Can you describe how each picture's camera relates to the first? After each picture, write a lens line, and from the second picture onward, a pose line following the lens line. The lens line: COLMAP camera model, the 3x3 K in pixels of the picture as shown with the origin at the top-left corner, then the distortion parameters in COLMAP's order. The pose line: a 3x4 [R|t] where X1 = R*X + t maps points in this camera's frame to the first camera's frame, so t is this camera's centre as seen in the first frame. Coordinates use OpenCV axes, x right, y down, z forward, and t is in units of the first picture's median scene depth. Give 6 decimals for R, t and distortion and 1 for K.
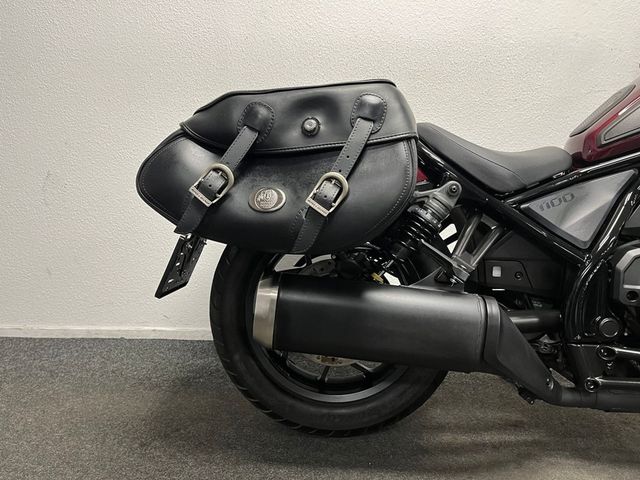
lens RADIAL K [[488.6, 0, 321.3], [0, 488.6, 239.8], [0, 0, 1]] dist [0.074741, -0.088898]
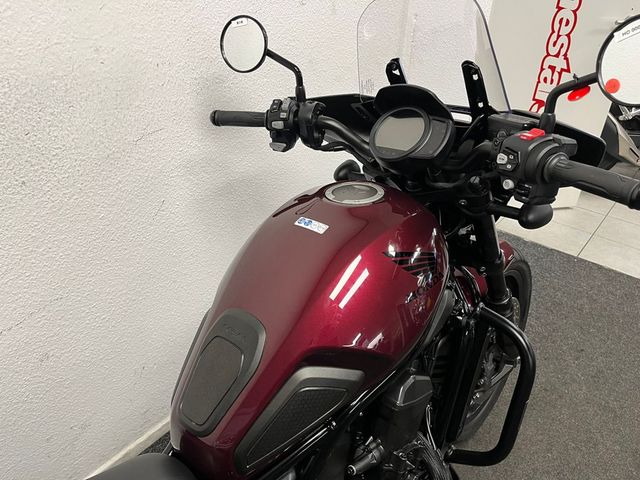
lens RADIAL K [[488.6, 0, 321.4], [0, 488.6, 241.5], [0, 0, 1]] dist [0.074741, -0.088898]
pose [[0.655599, -0.370826, 0.657783, 0.367087], [0.074754, 0.898703, 0.432139, -0.703290], [-0.751400, -0.234138, 0.616910, 0.656151]]
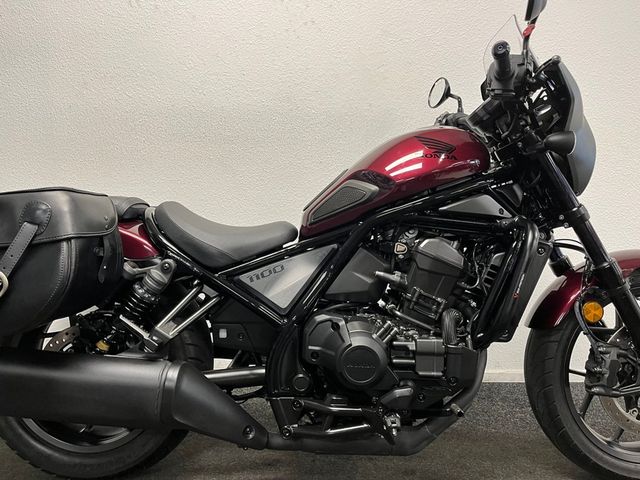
lens RADIAL K [[488.6, 0, 322.3], [0, 488.6, 238.4], [0, 0, 1]] dist [0.074741, -0.088898]
pose [[0.999222, -0.012905, 0.037278, 0.570142], [0.013975, 0.999494, -0.028587, -0.125545], [-0.036891, 0.029086, 0.998896, -0.169159]]
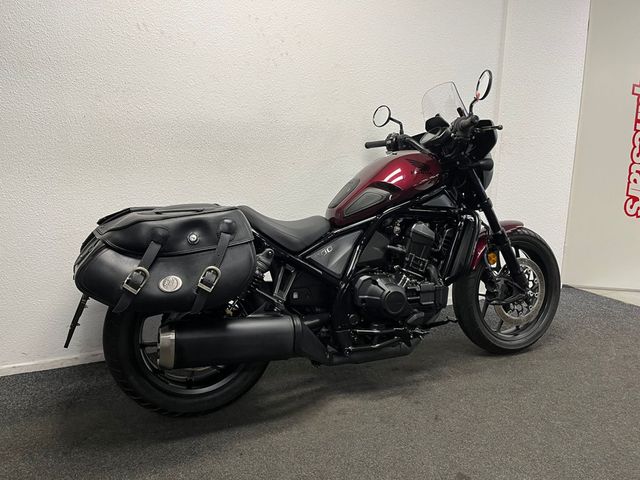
lens RADIAL K [[488.6, 0, 323.5], [0, 488.6, 244.5], [0, 0, 1]] dist [0.074741, -0.088898]
pose [[0.901425, -0.091184, 0.423225, -0.261061], [0.065068, 0.994999, 0.075785, -0.239013], [-0.428018, -0.040776, 0.902850, -0.570108]]
